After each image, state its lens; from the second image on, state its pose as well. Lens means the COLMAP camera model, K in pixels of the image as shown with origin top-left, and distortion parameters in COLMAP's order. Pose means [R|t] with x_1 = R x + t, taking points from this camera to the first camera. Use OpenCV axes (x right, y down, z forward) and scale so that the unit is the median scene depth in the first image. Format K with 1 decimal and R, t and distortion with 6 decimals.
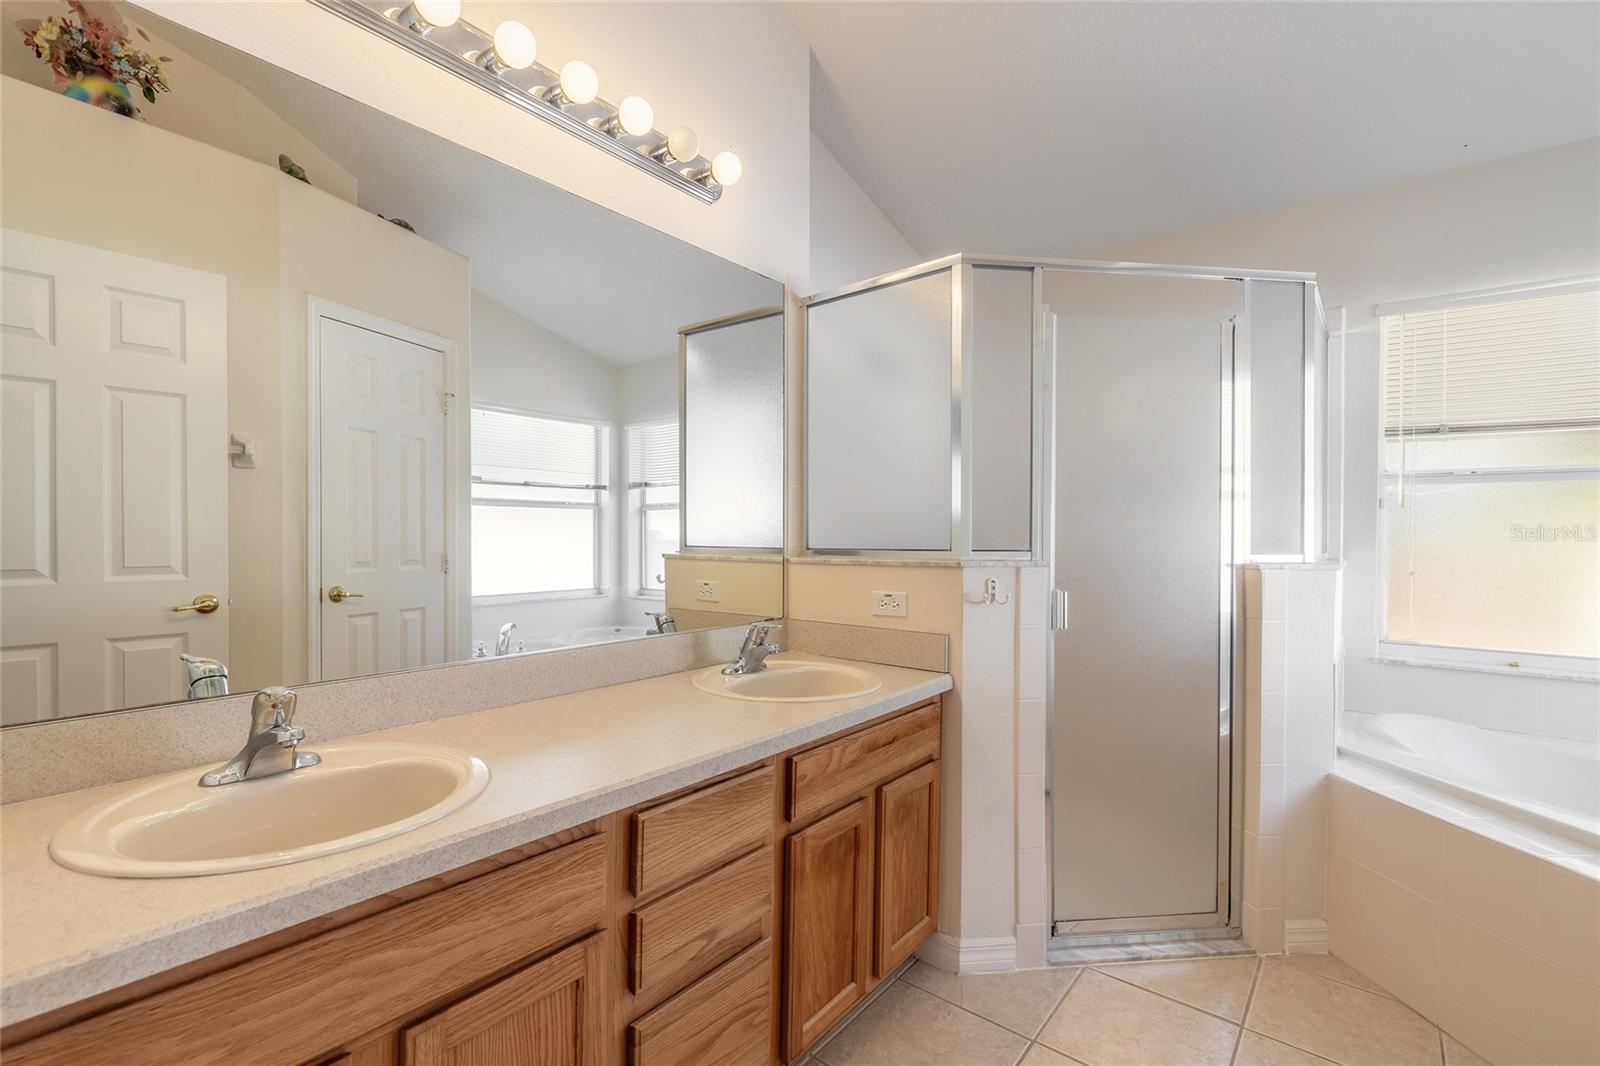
lens RADIAL K [[718.7, 0, 797.4], [0, 718.7, 527.1], [0, 0, 1]] dist [0.002488, 0.000151]
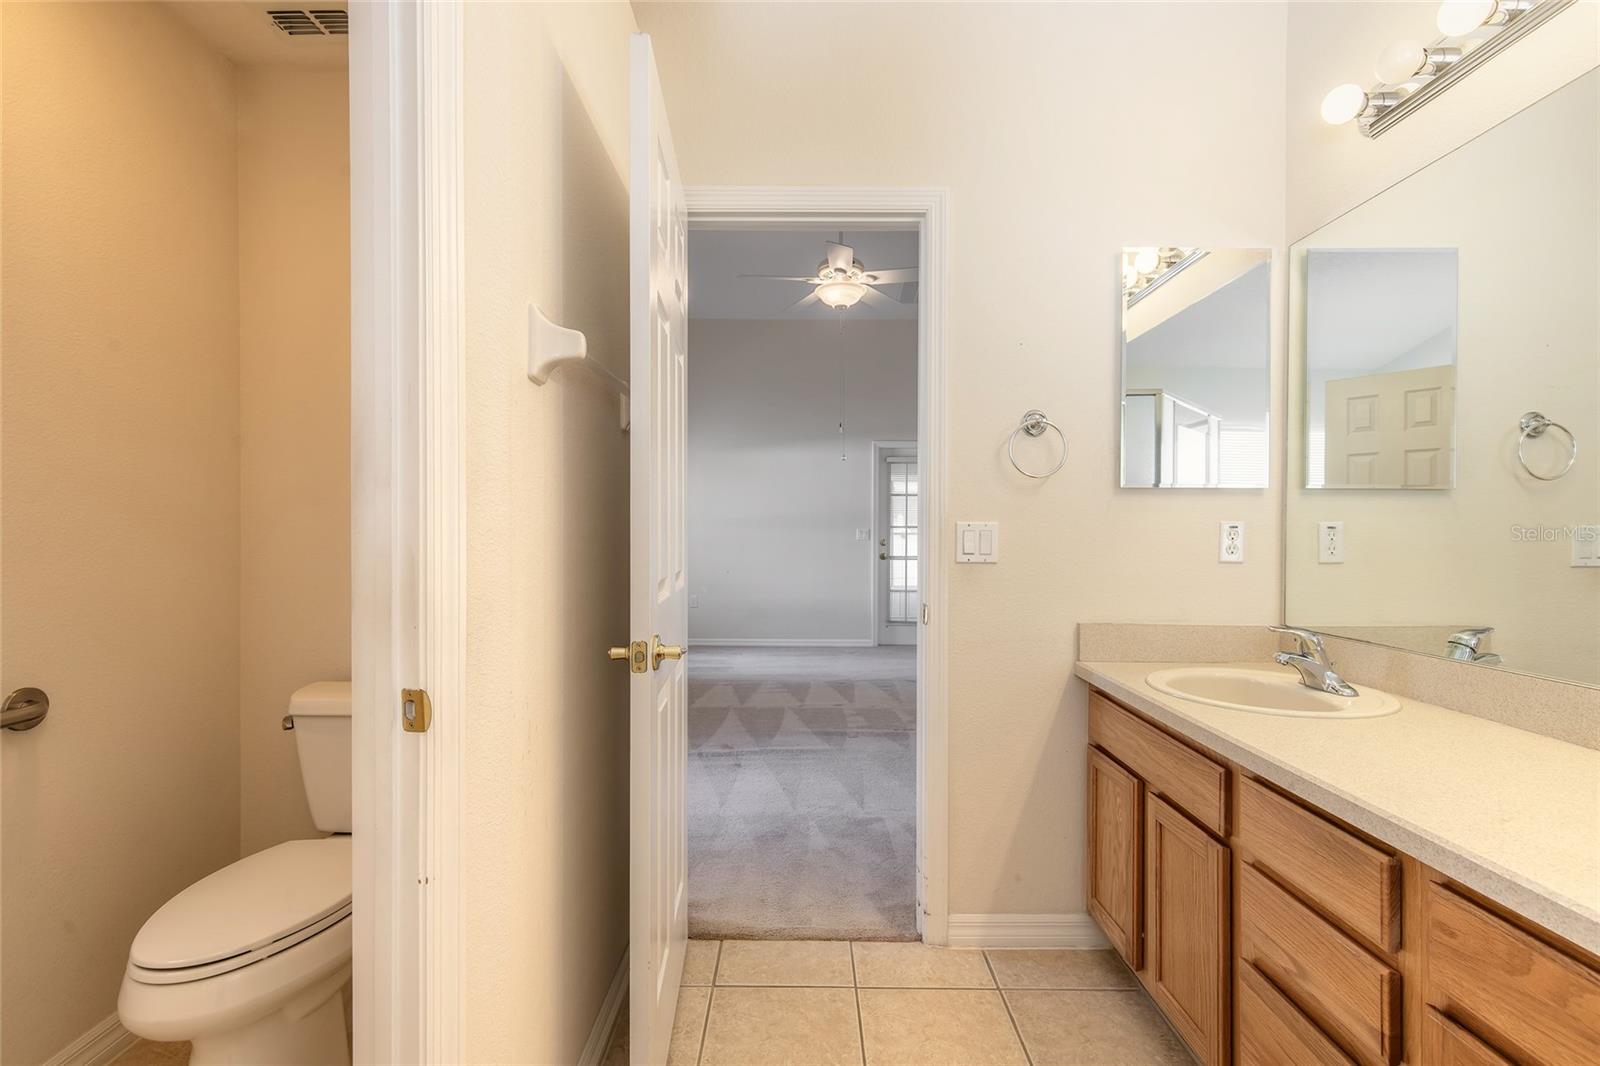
lens RADIAL K [[718.7, 0, 797.9], [0, 718.7, 533.9], [0, 0, 1]] dist [0.002488, 0.000151]
pose [[-0.774539, -0.005587, -0.632501, 1.049127], [-0.005545, 0.999983, -0.002042, 0.023967], [0.632502, 0.001926, -0.774556, 1.440412]]
